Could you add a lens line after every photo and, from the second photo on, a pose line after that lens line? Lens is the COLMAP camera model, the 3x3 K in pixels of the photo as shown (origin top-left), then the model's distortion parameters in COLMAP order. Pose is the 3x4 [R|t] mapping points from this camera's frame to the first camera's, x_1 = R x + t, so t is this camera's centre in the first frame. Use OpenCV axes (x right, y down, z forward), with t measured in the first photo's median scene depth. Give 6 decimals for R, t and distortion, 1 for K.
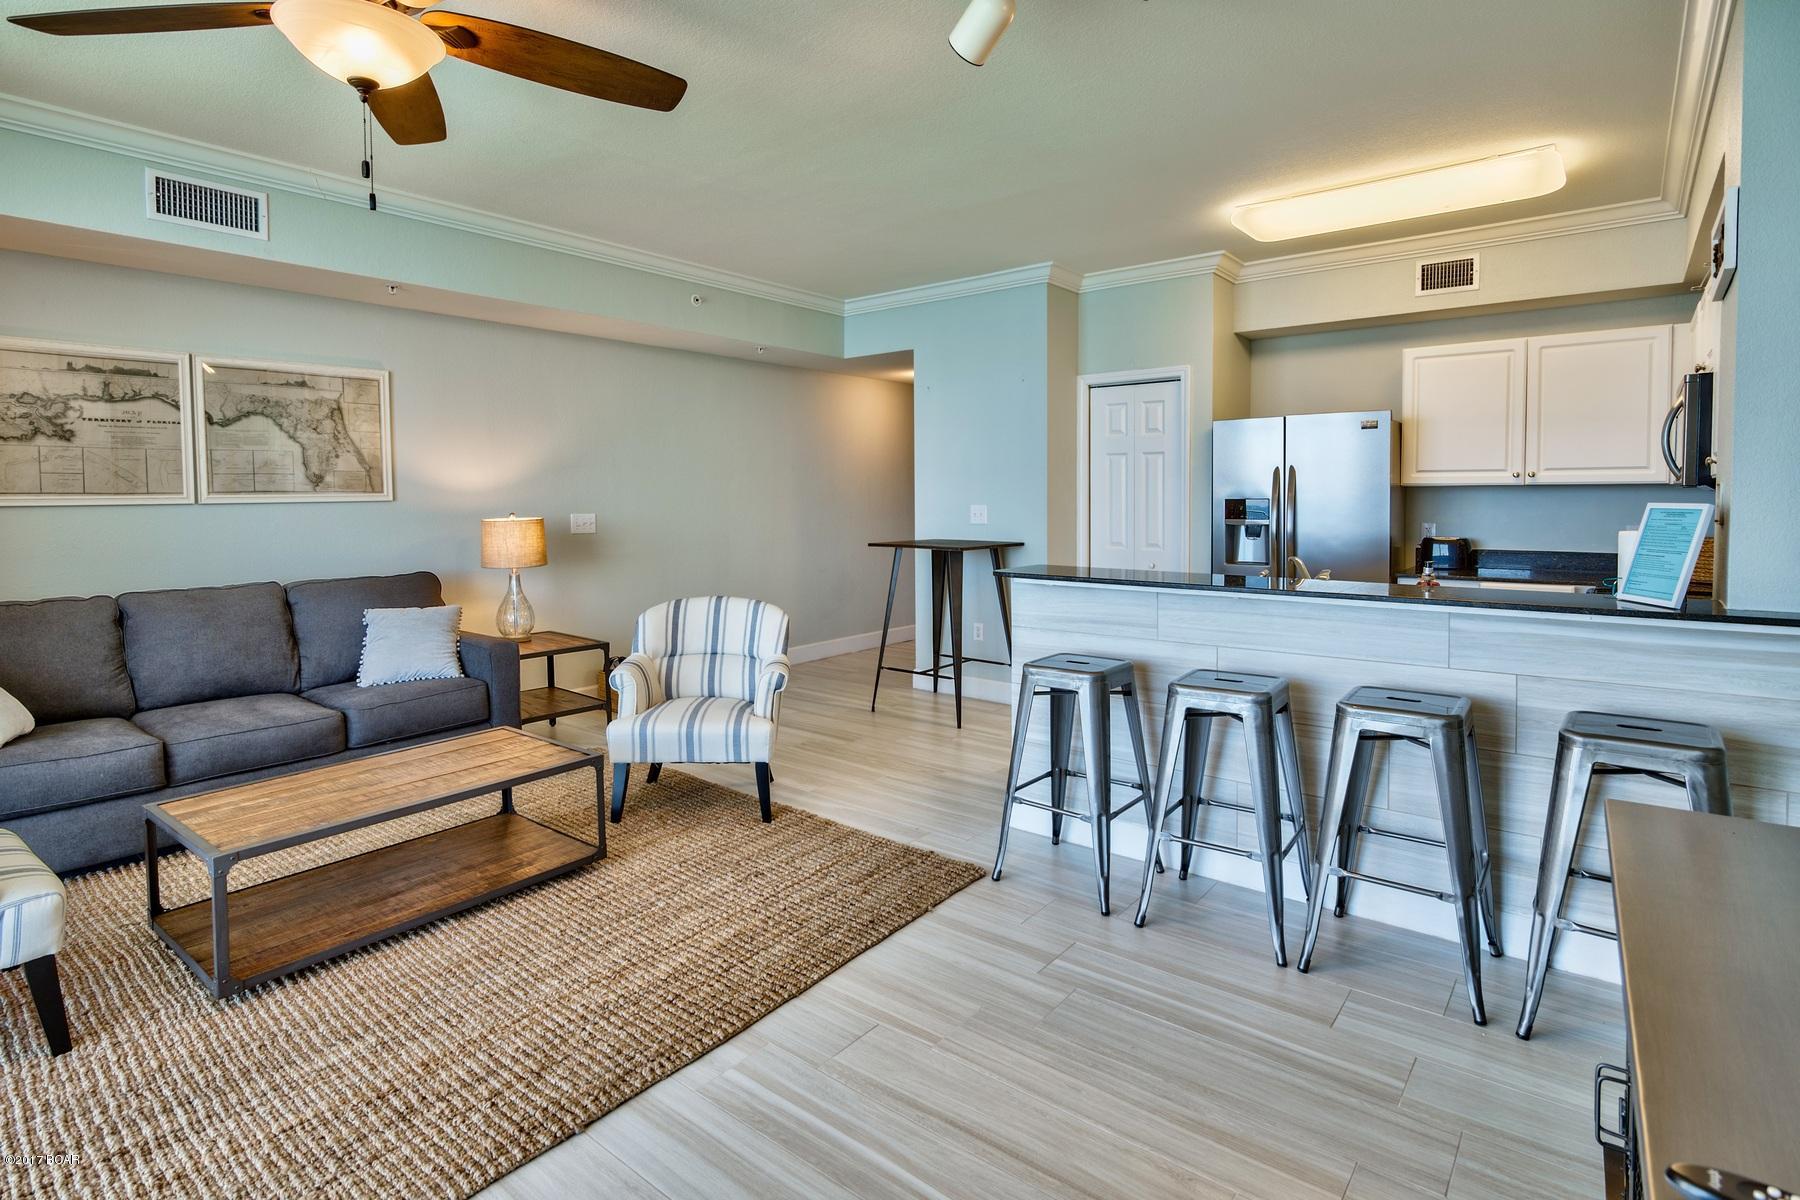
lens RADIAL K [[880.1, 0, 950.3], [0, 880.1, 523.4], [0, 0, 1]] dist [-0.014012, 0.000025]
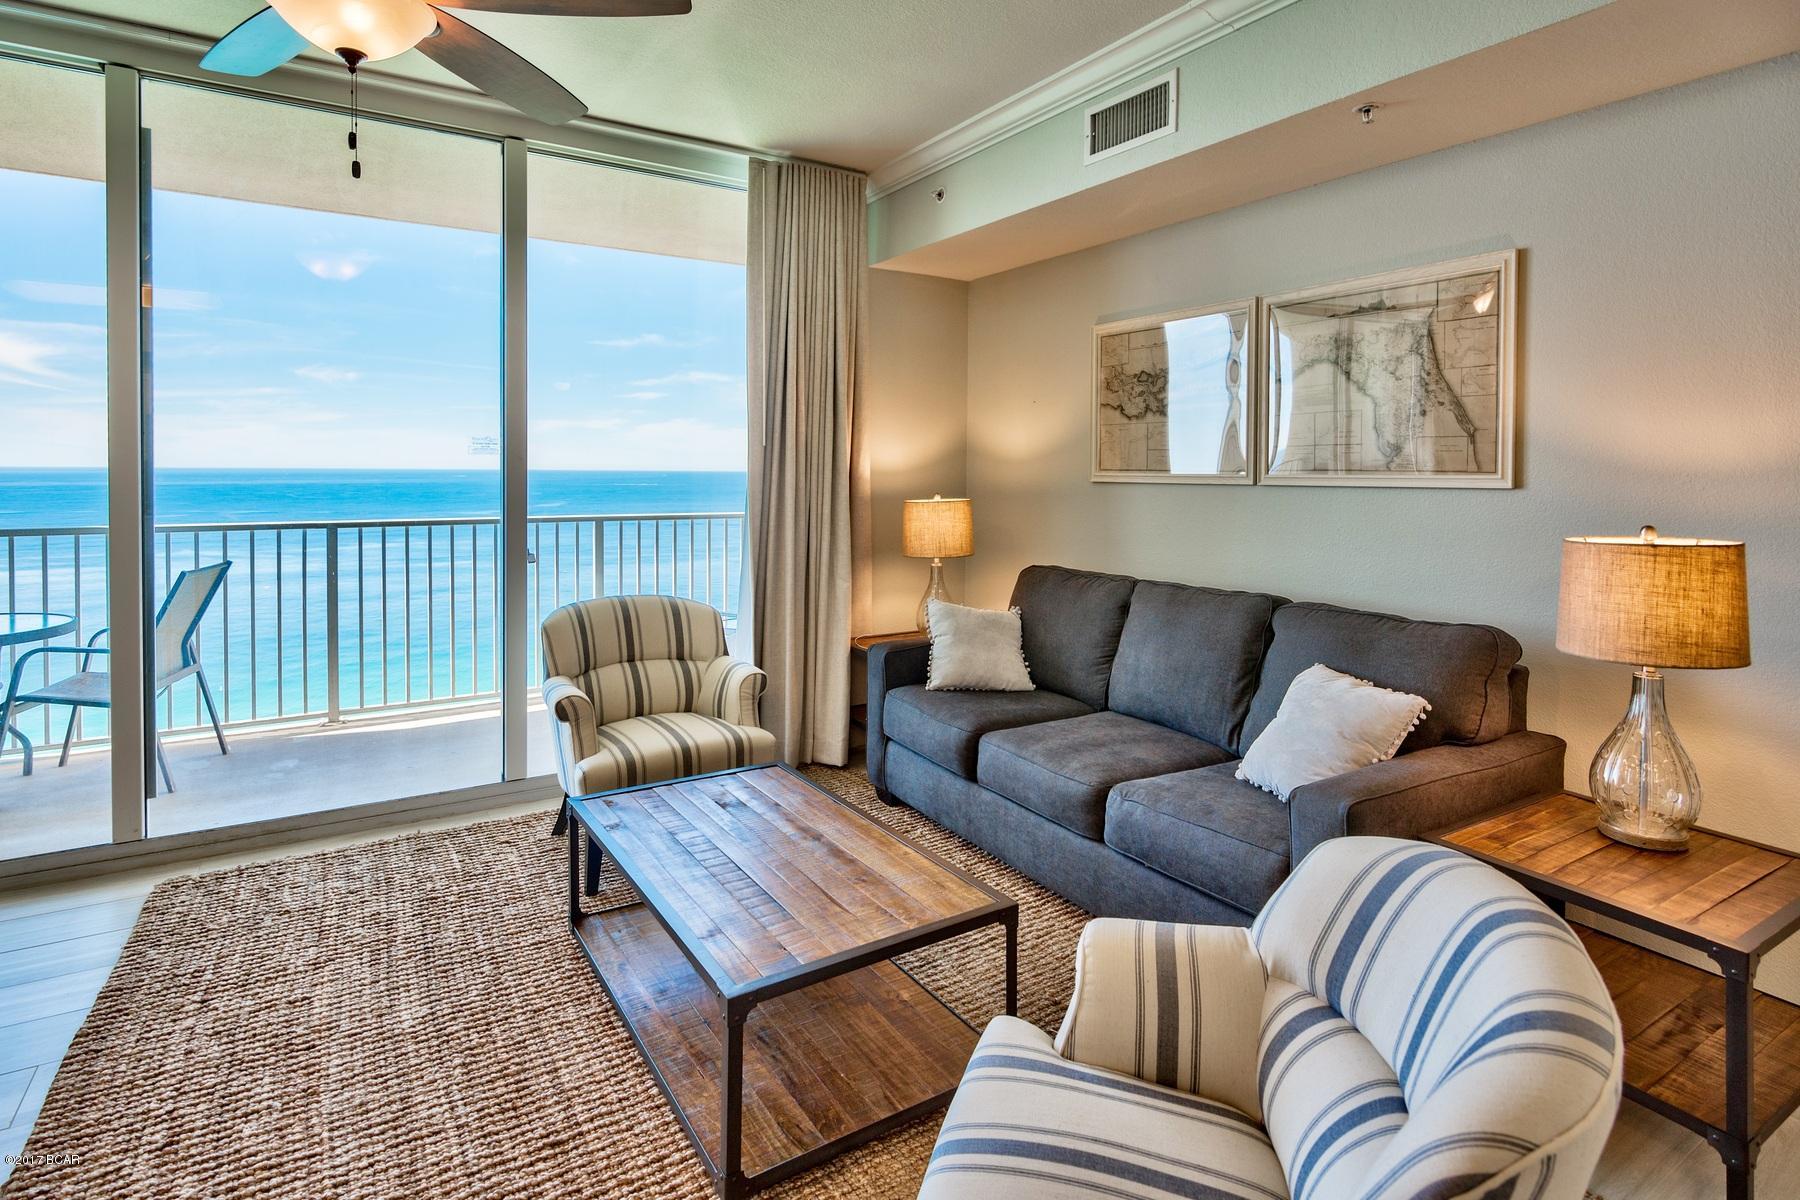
lens RADIAL K [[933.0, 0, 921.3], [0, 933.0, 485.0], [0, 0, 1]] dist [-0.004459, -0.000173]
pose [[-0.343360, 0.017743, -0.939036, 0.044454], [-0.039107, 0.998684, 0.033169, -0.043820], [0.938389, 0.048112, -0.342214, 1.142044]]
